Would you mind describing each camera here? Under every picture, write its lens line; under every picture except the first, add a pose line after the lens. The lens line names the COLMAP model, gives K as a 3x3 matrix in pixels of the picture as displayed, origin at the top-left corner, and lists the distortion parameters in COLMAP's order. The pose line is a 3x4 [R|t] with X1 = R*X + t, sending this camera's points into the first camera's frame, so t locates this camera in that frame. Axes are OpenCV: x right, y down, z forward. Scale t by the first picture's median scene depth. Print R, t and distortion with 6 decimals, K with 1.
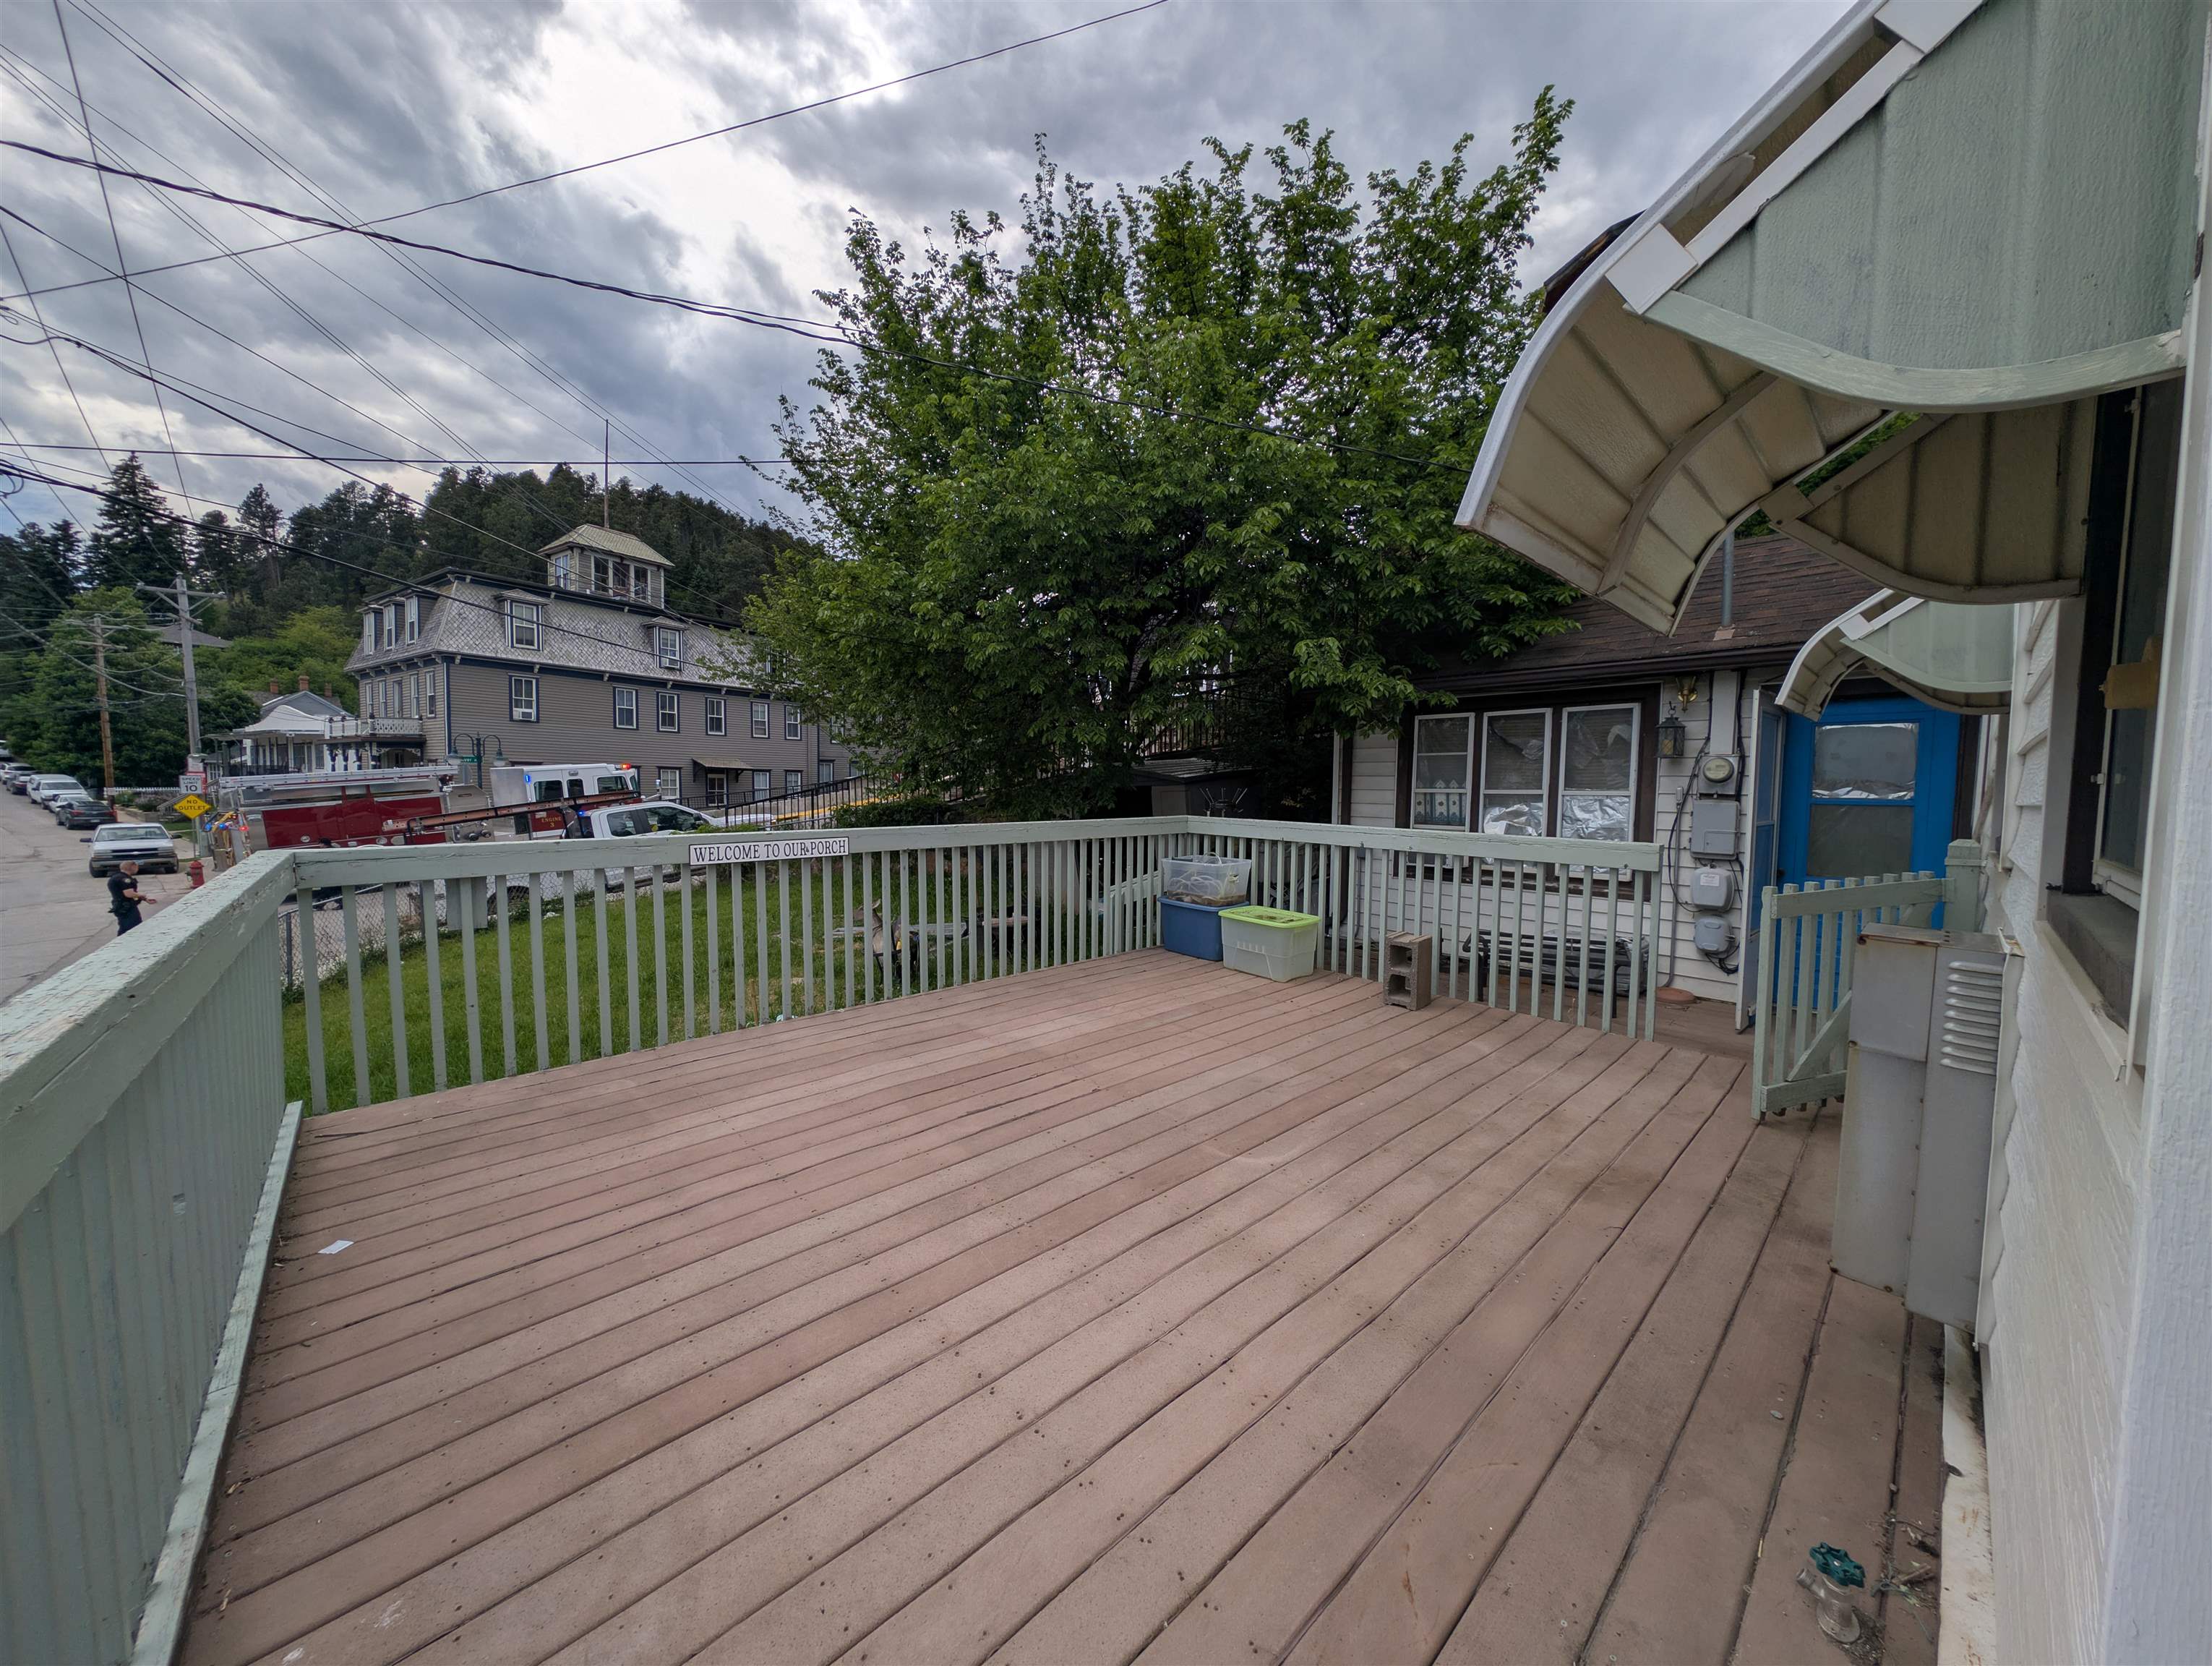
lens RADIAL K [[782.8, 0, 1109.7], [0, 782.8, 832.1], [0, 0, 1]] dist [-0.000976, -0.000313]
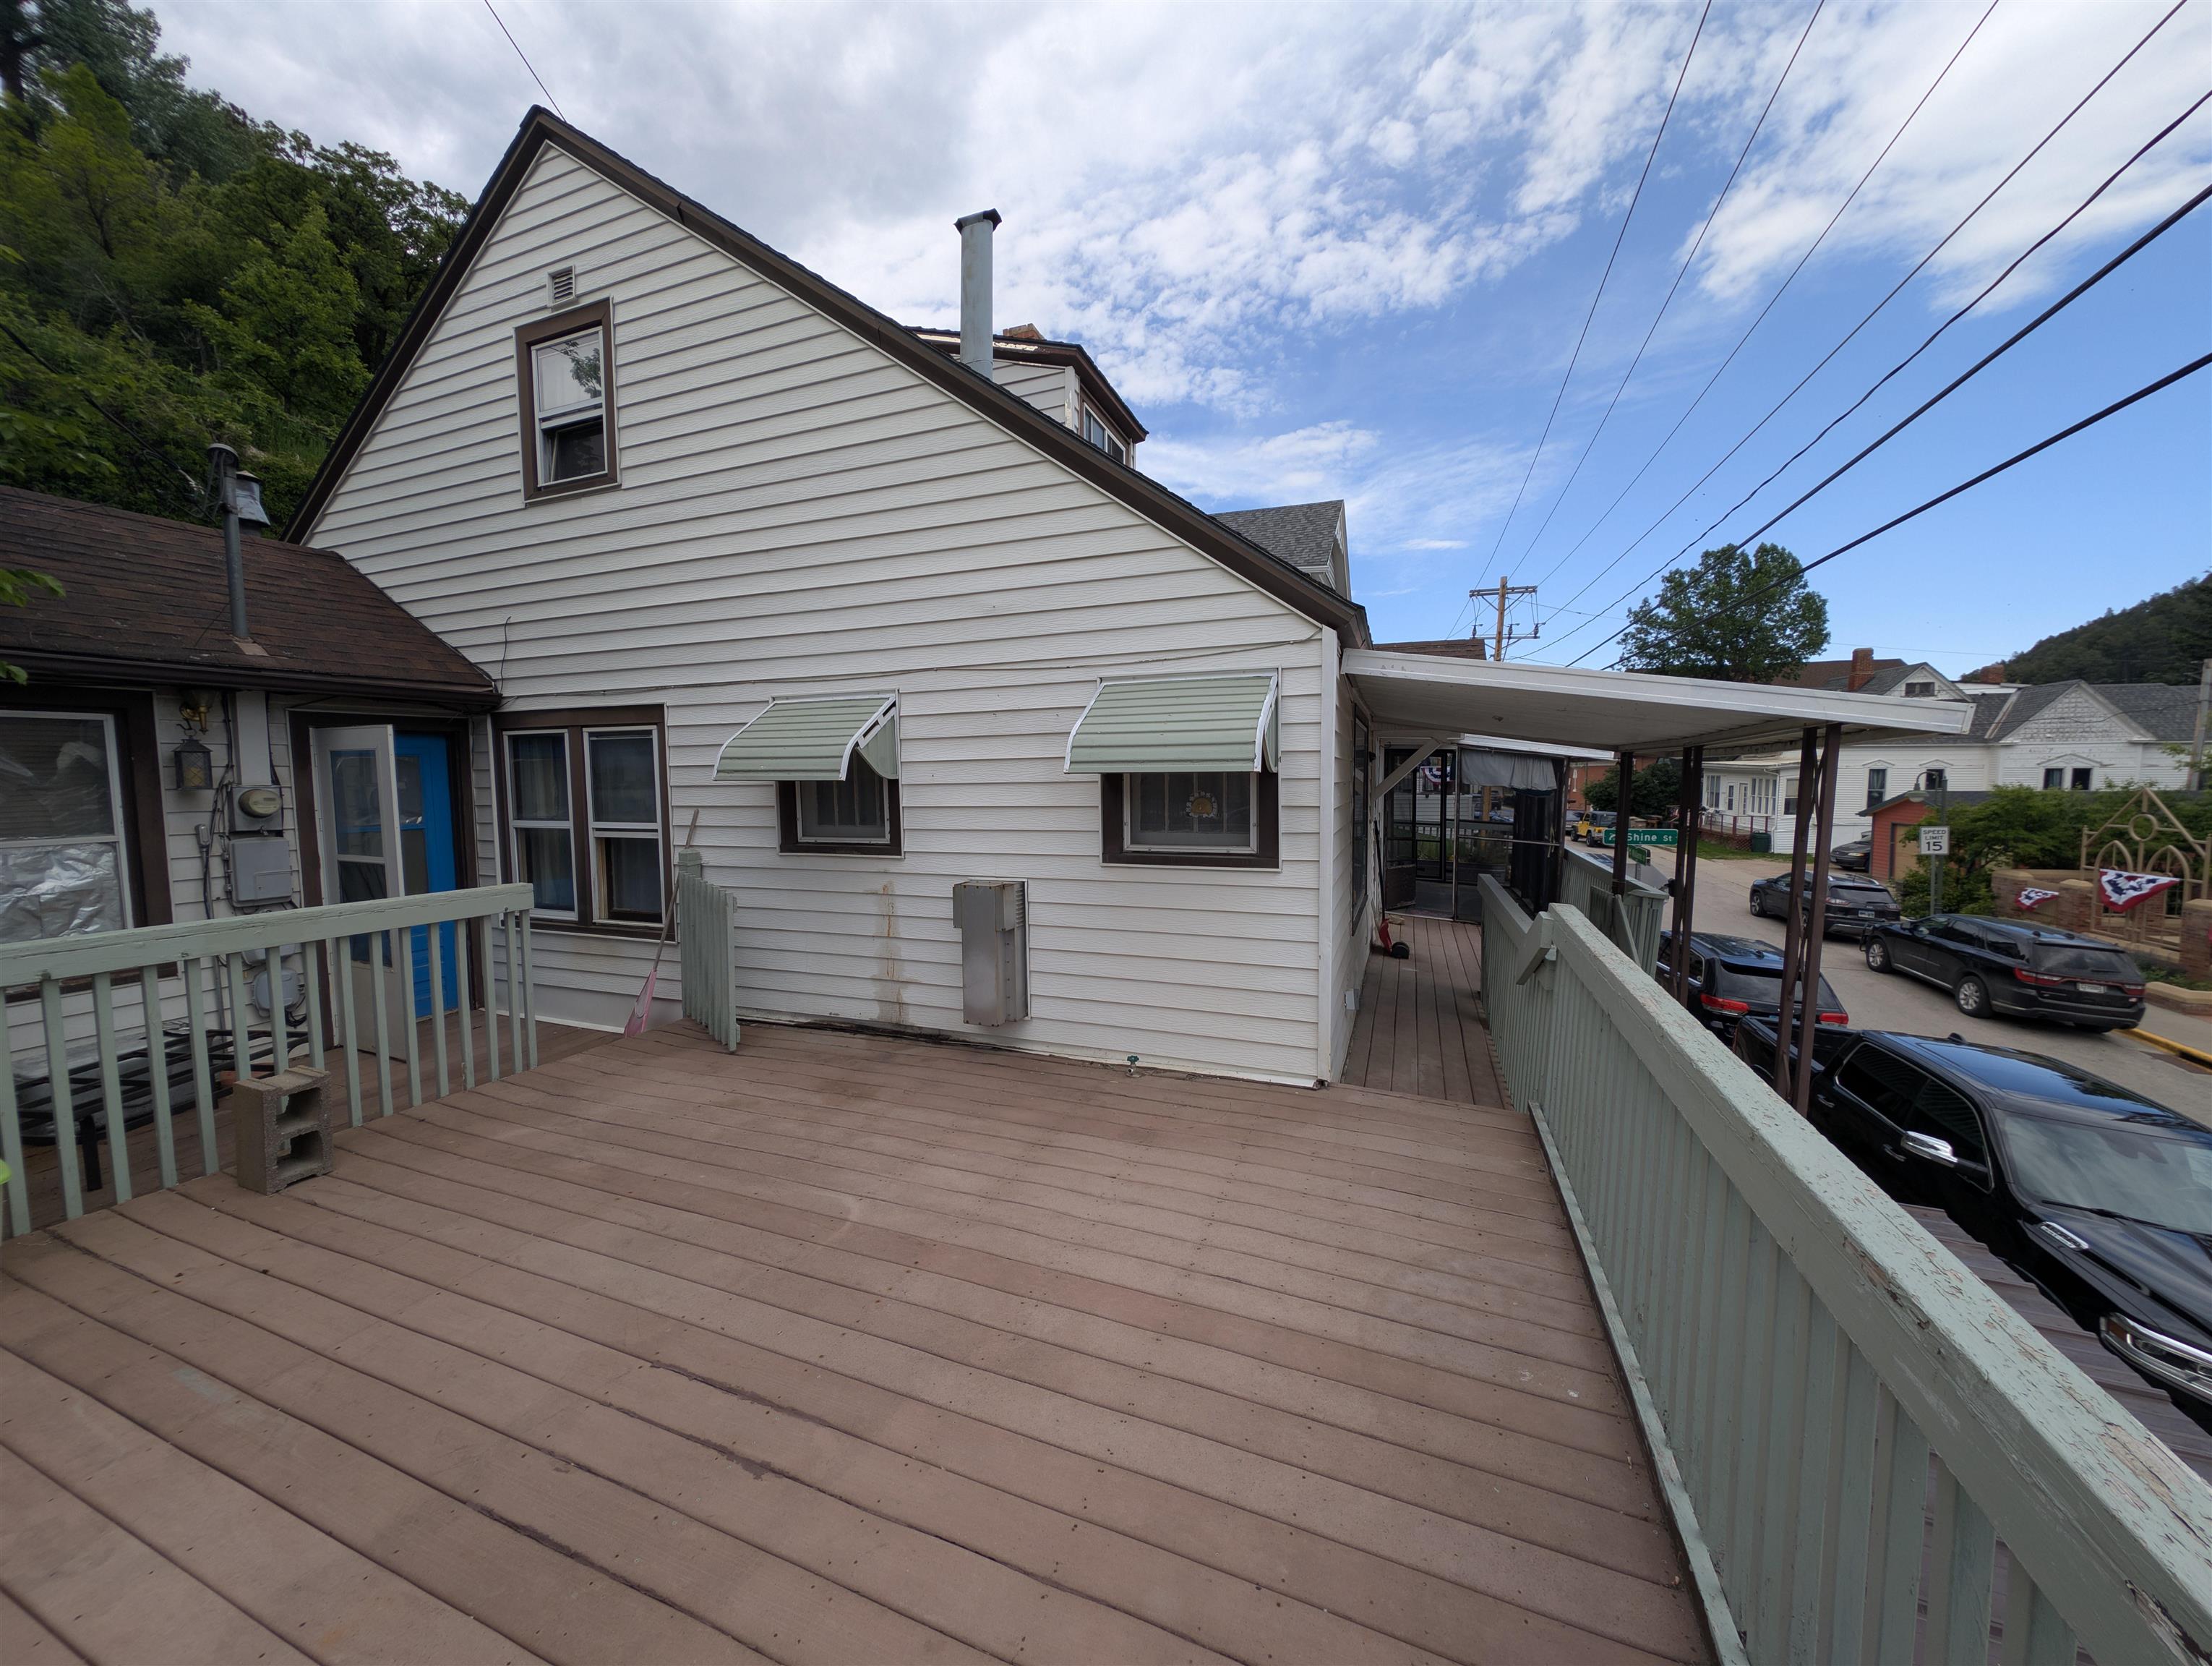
lens RADIAL K [[782.8, 0, 1109.7], [0, 782.8, 832.1], [0, 0, 1]] dist [-0.000976, -0.000313]
pose [[-0.440362, -0.078189, 0.894409, -0.876269], [0.058687, 0.991563, 0.115577, -0.191622], [-0.895900, 0.103386, -0.432058, 1.087505]]
